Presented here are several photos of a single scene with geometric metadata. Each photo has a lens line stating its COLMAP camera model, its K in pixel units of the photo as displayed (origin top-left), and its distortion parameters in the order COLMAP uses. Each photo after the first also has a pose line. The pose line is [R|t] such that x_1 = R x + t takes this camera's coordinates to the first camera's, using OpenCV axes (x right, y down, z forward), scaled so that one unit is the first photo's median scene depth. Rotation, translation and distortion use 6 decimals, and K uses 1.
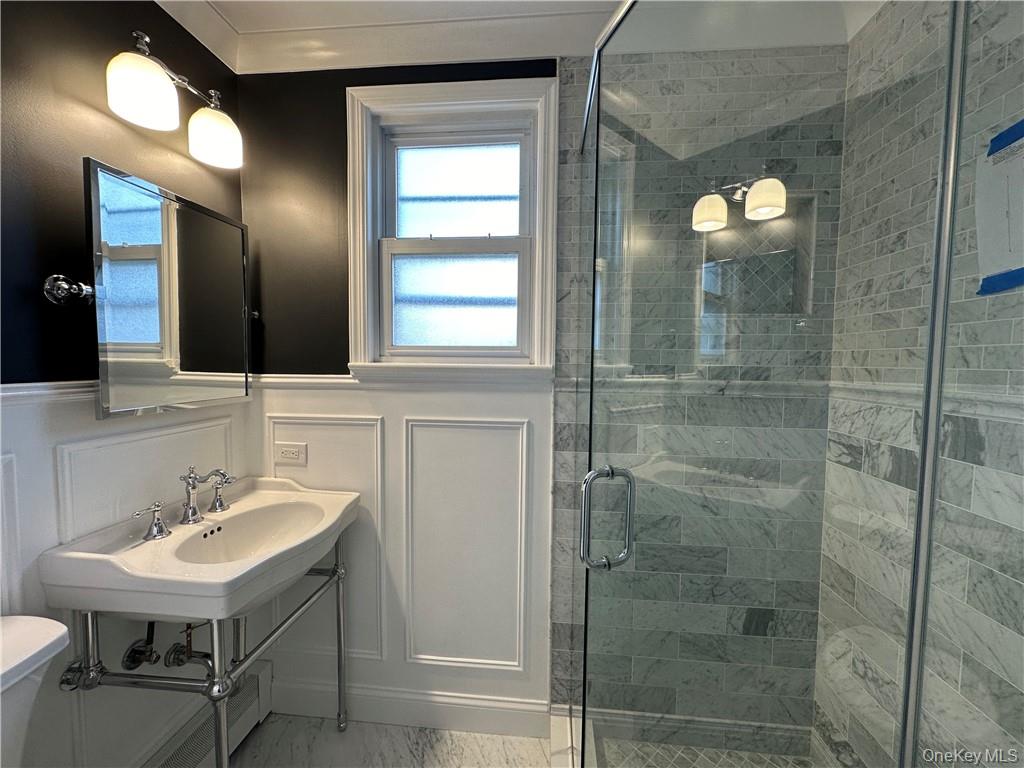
lens RADIAL K [[411.0, 0, 512.5], [0, 411.0, 386.1], [0, 0, 1]] dist [-0.004505, 0.001256]
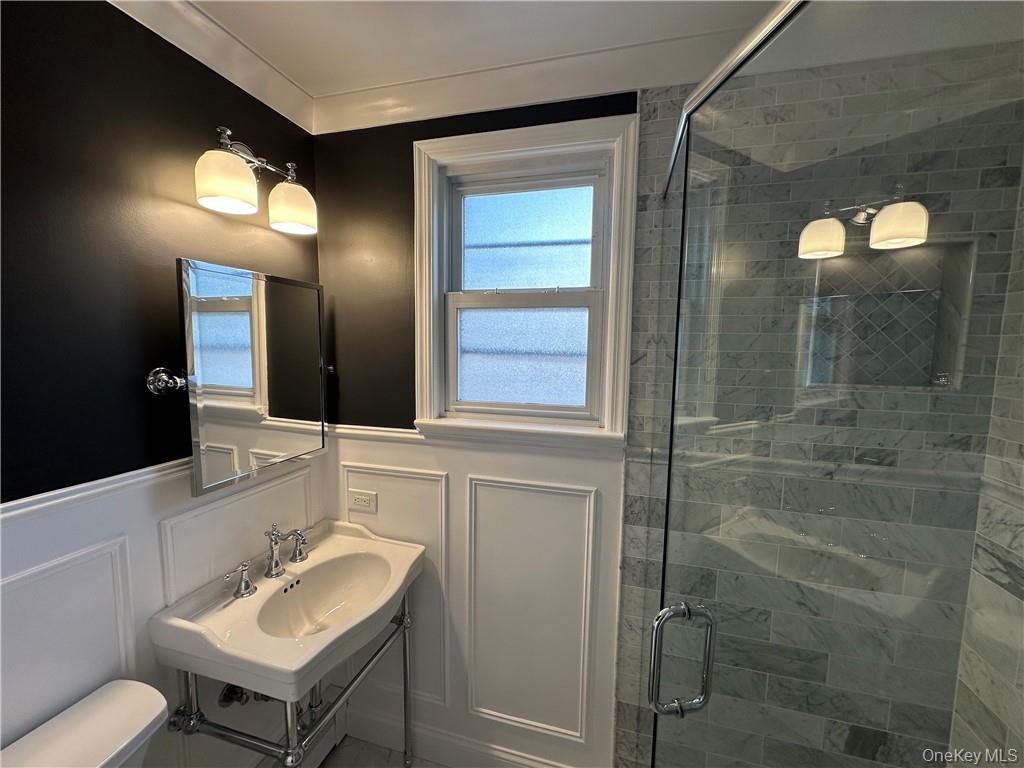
lens RADIAL K [[411.0, 0, 512.0], [0, 411.0, 383.3], [0, 0, 1]] dist [-0.004505, 0.001256]
pose [[0.984236, 0.020633, -0.175653, 0.009631], [-0.013897, 0.999123, 0.039489, -0.197961], [0.176313, -0.036425, 0.983660, 0.059781]]
